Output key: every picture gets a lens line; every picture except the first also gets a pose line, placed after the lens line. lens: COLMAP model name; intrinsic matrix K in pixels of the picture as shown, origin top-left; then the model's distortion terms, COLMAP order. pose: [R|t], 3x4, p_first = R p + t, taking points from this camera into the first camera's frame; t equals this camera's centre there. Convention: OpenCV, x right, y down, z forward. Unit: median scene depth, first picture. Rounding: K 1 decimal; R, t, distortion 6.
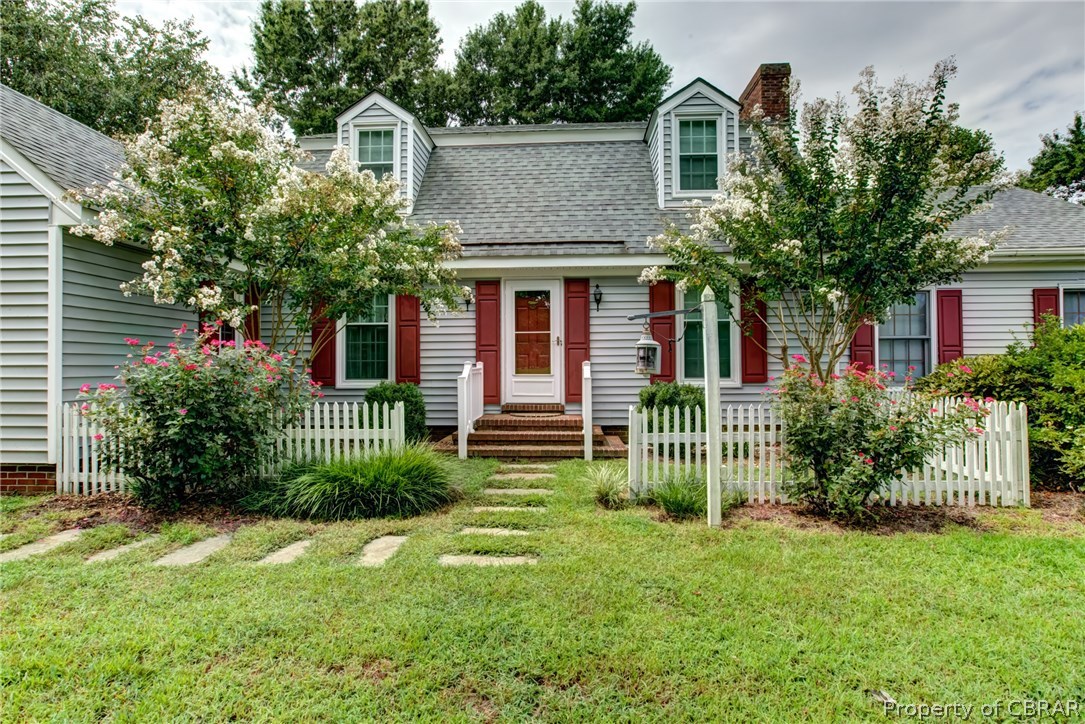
lens RADIAL K [[532.8, 0, 541.0], [0, 532.8, 357.4], [0, 0, 1]] dist [0.004449, 0.000727]
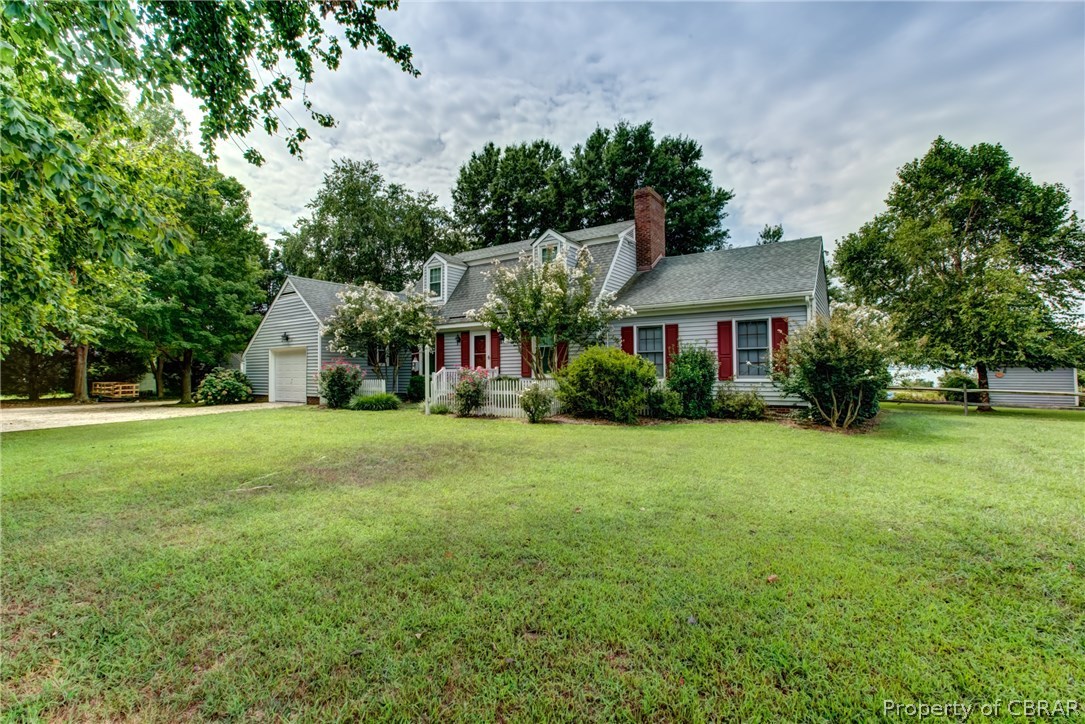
lens RADIAL K [[491.1, 0, 541.1], [0, 491.1, 367.3], [0, 0, 1]] dist [-0.002622, 0.000245]
pose [[0.859112, -0.007712, -0.511730, 1.271828], [0.010971, 0.999934, 0.003349, 0.006021], [0.511670, -0.008491, 0.859140, -0.662075]]
